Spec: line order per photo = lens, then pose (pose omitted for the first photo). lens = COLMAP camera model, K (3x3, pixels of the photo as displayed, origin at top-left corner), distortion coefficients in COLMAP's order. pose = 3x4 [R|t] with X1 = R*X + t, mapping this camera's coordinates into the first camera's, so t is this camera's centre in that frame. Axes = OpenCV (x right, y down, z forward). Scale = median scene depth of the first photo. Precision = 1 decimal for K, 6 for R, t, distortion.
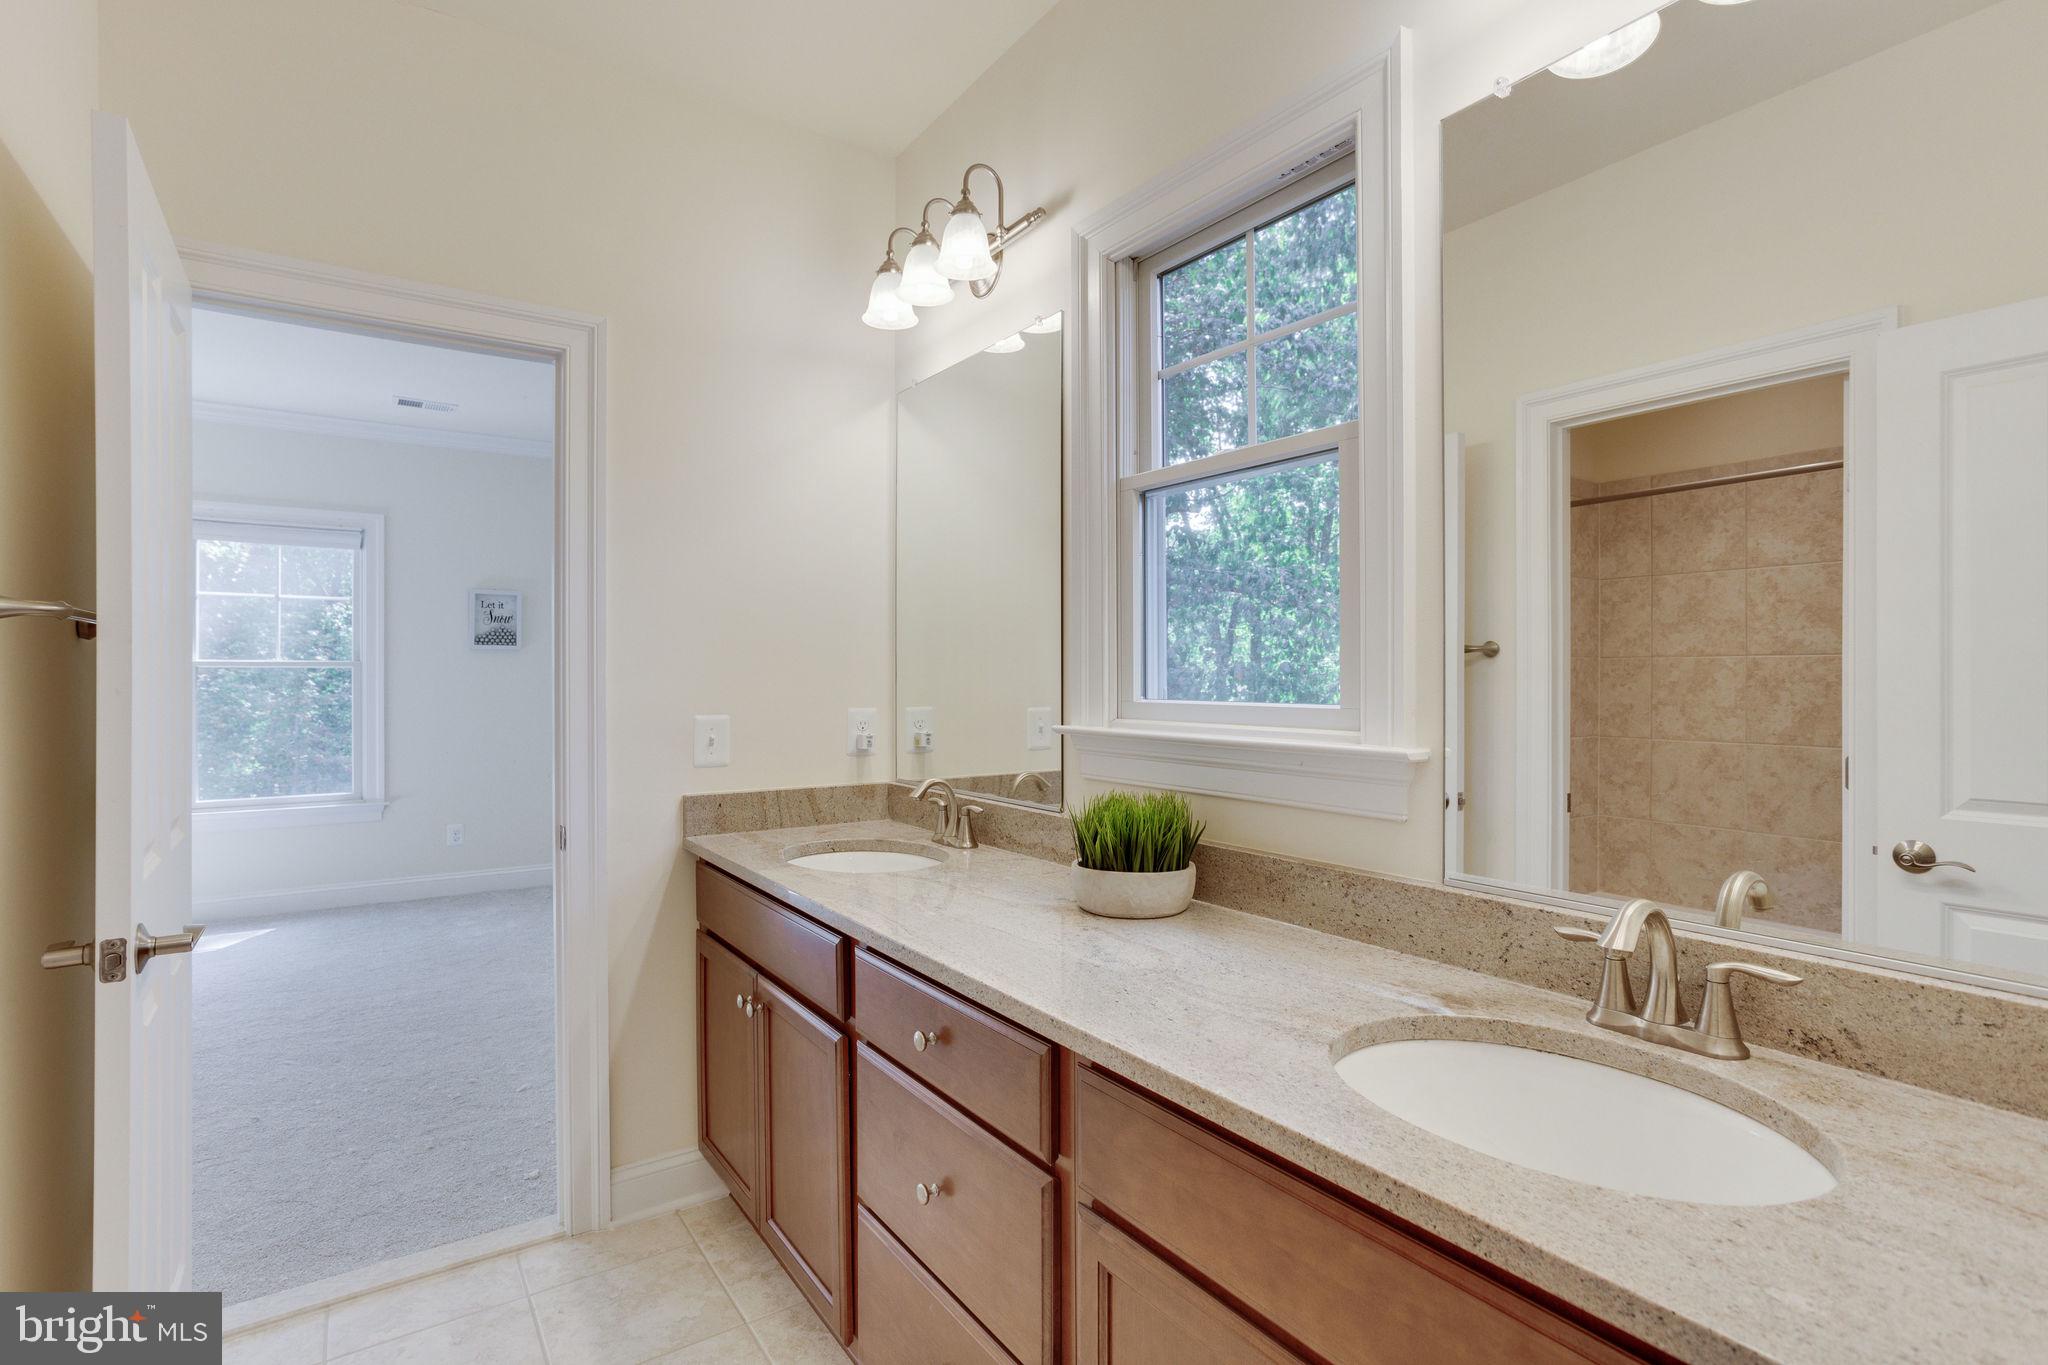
lens RADIAL K [[1010.3, 0, 1025.7], [0, 1010.3, 679.3], [0, 0, 1]] dist [-0.001863, 0.001746]
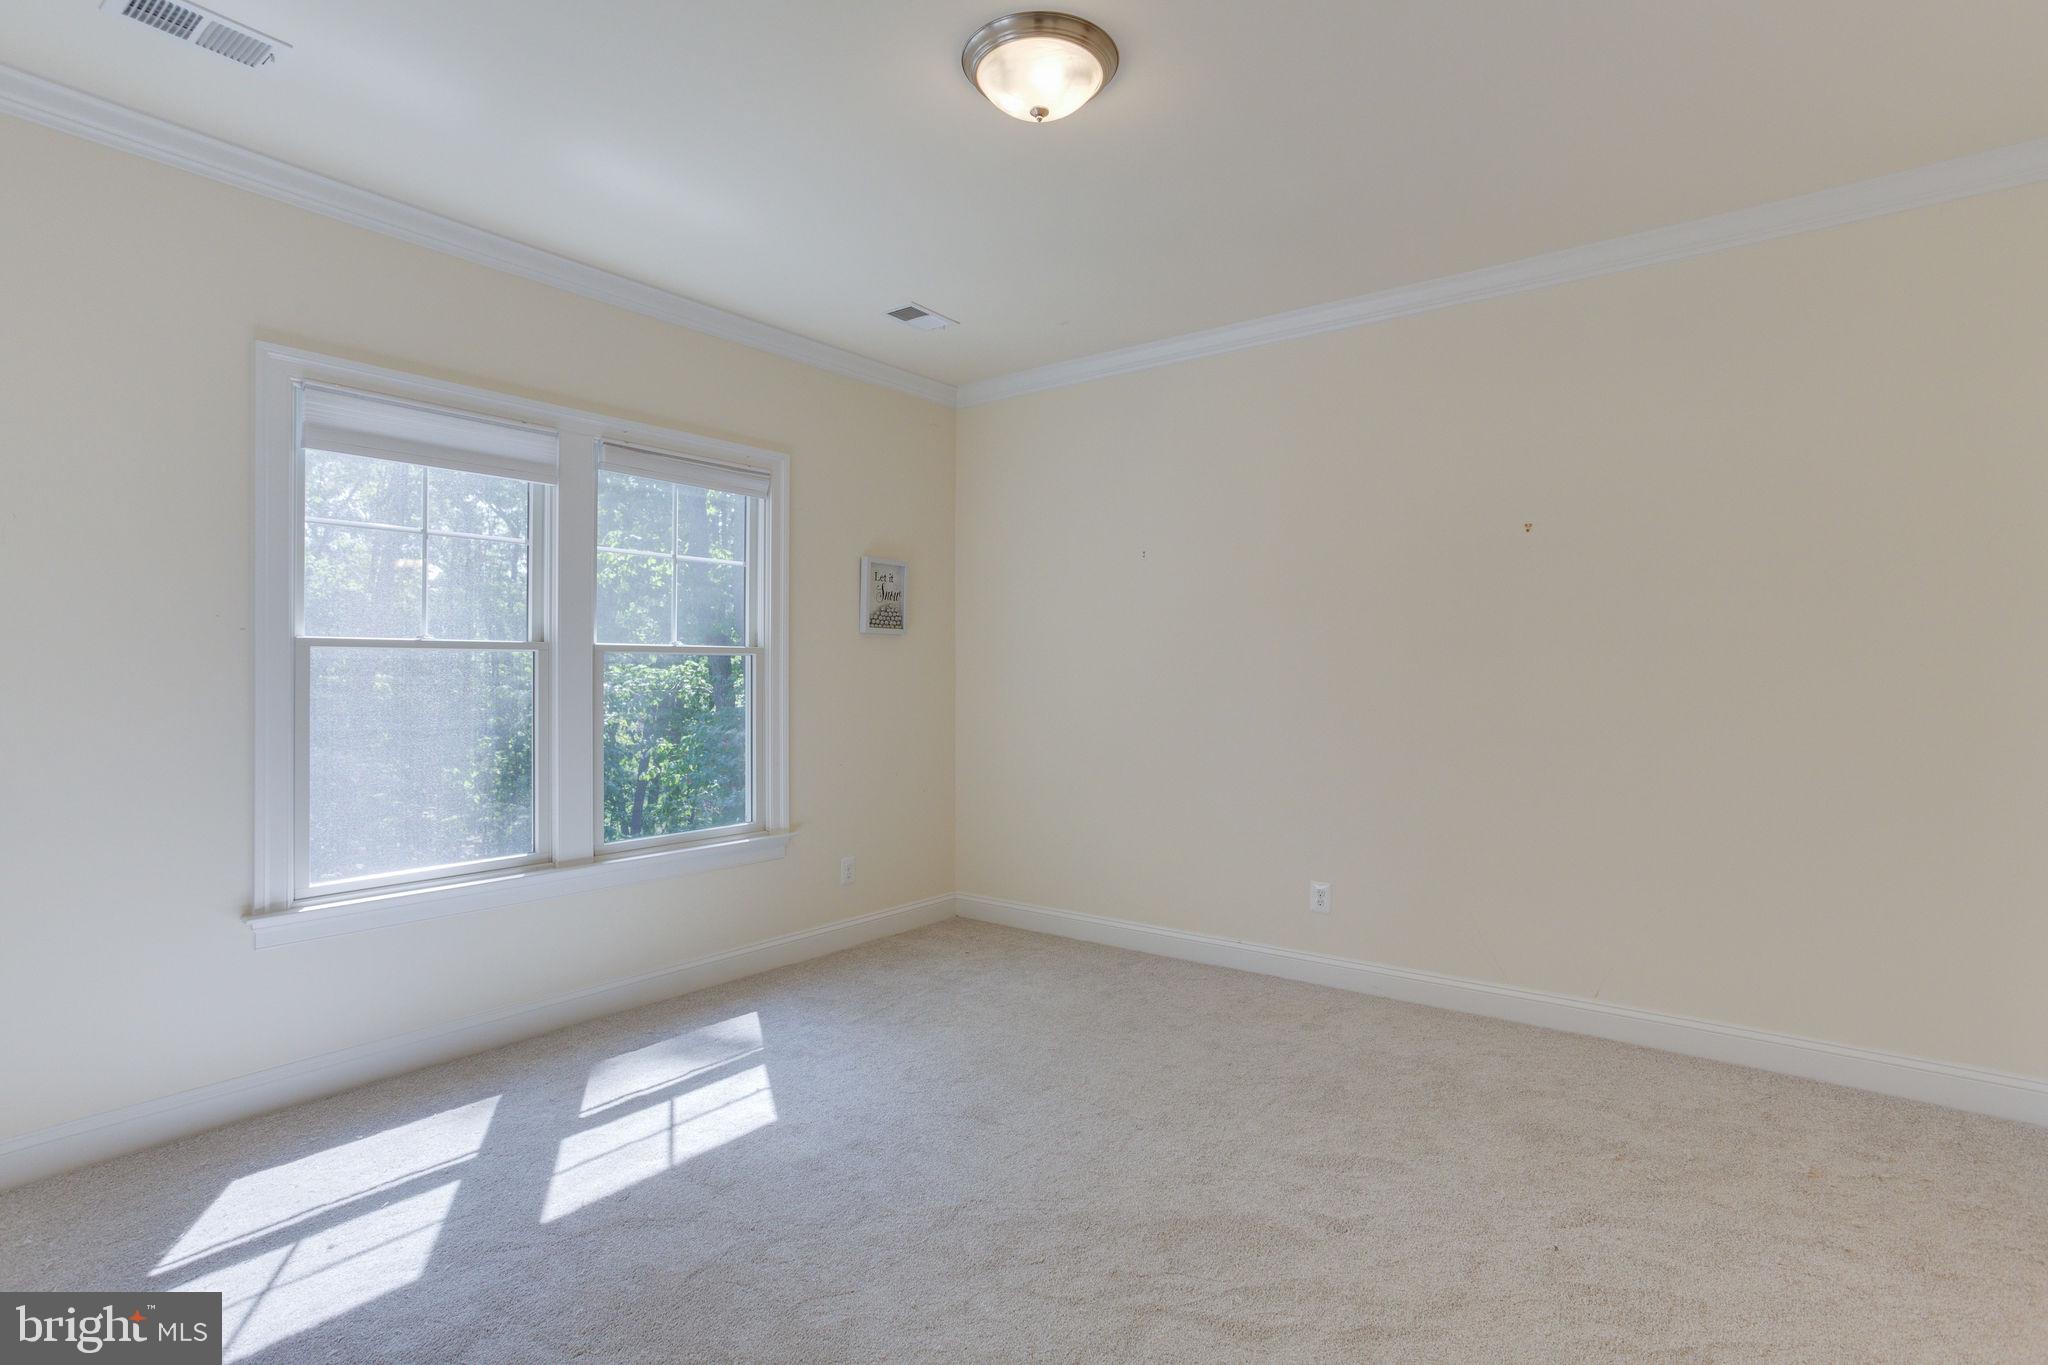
lens RADIAL K [[1010.3, 0, 1023.9], [0, 1010.3, 679.2], [0, 0, 1]] dist [-0.001863, 0.001746]
pose [[0.944320, -0.000293, 0.329027, -0.685876], [0.000268, 1.000000, 0.000121, 0.006245], [-0.329027, -0.000026, 0.944320, 0.214940]]
